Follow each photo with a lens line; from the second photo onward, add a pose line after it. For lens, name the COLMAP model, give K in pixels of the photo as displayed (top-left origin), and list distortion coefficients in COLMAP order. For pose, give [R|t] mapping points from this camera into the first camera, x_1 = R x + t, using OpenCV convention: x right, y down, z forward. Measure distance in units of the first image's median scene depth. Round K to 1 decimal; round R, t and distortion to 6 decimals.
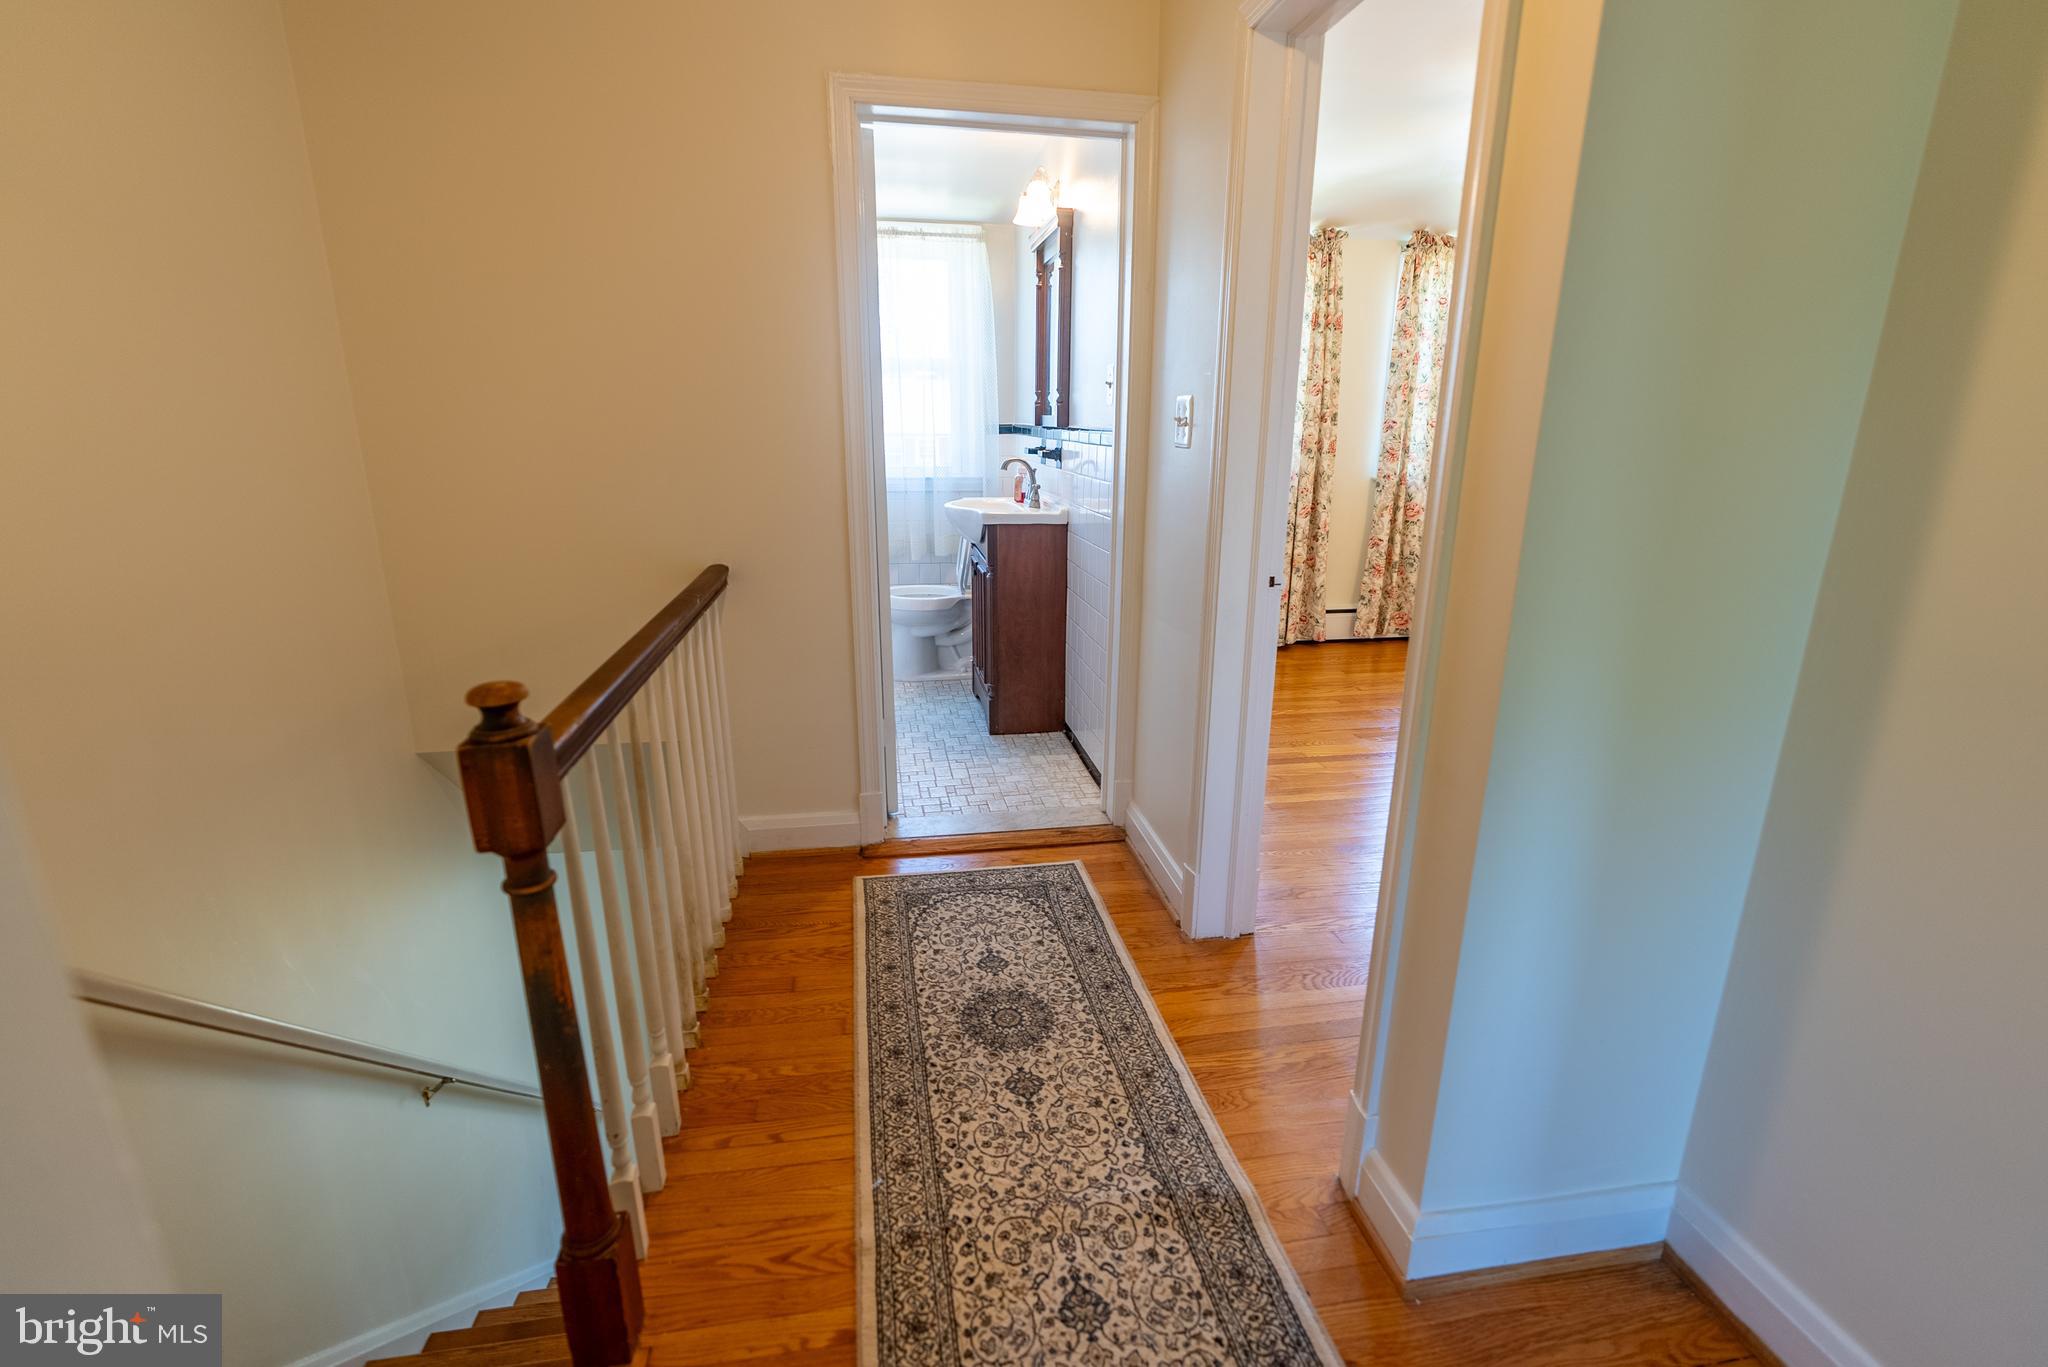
lens RADIAL K [[921.9, 0, 1030.2], [0, 921.9, 678.7], [0, 0, 1]] dist [-0.008569, 0.001272]
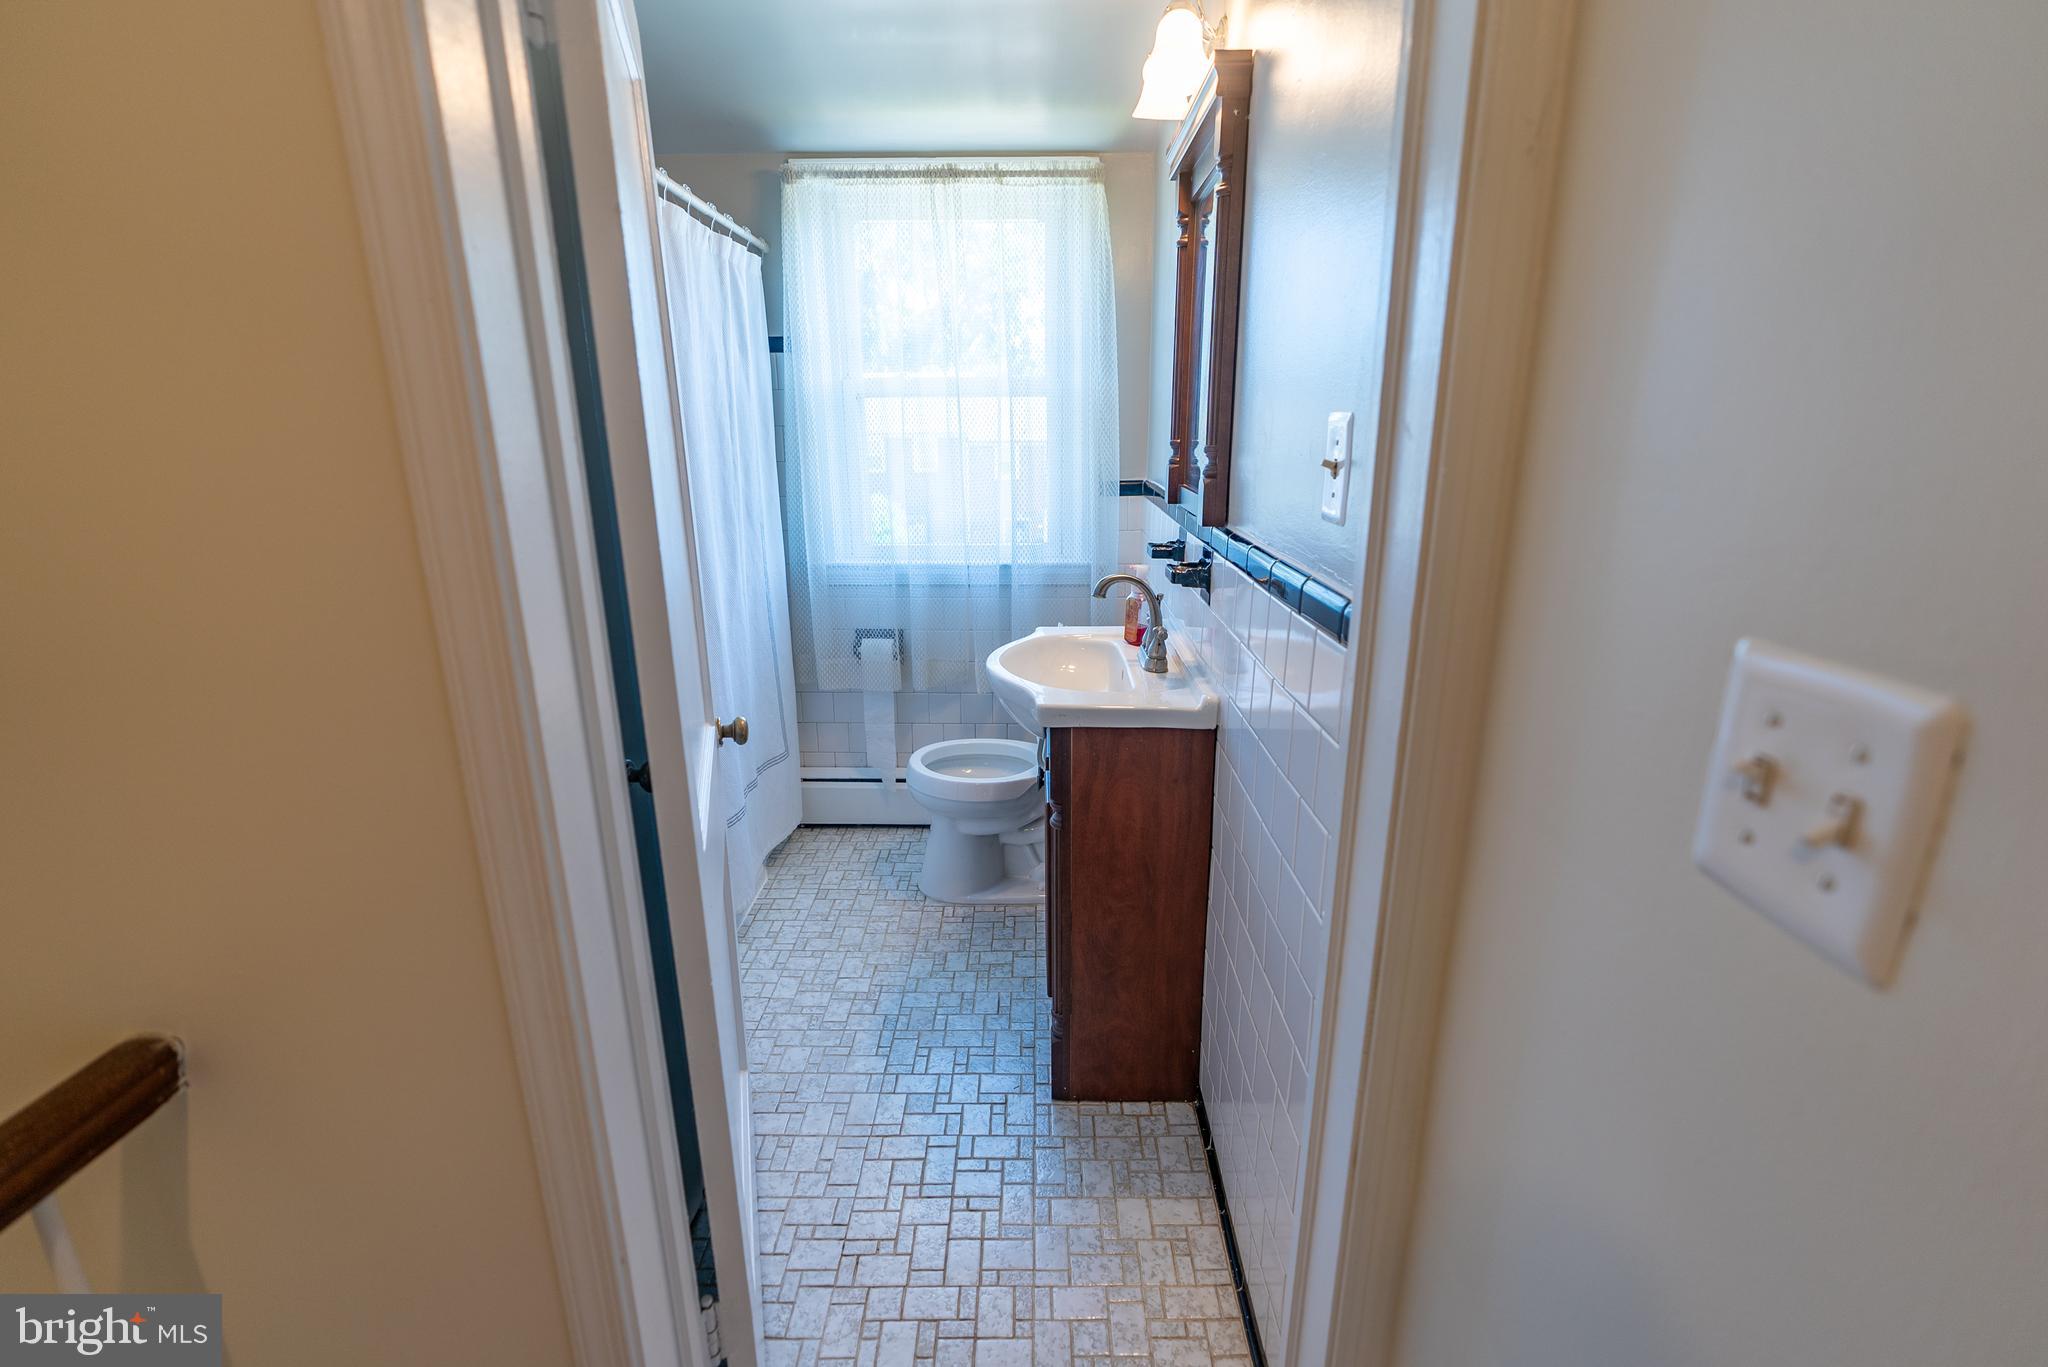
lens RADIAL K [[909.5, 0, 1024.0], [0, 909.5, 683.5], [0, 0, 1]] dist [-0.012430, 0.000446]
pose [[0.982123, 0.039192, -0.184115, 0.026782], [-0.037710, 0.999222, 0.011545, -0.183609], [0.184424, -0.004396, 0.982837, 0.489619]]
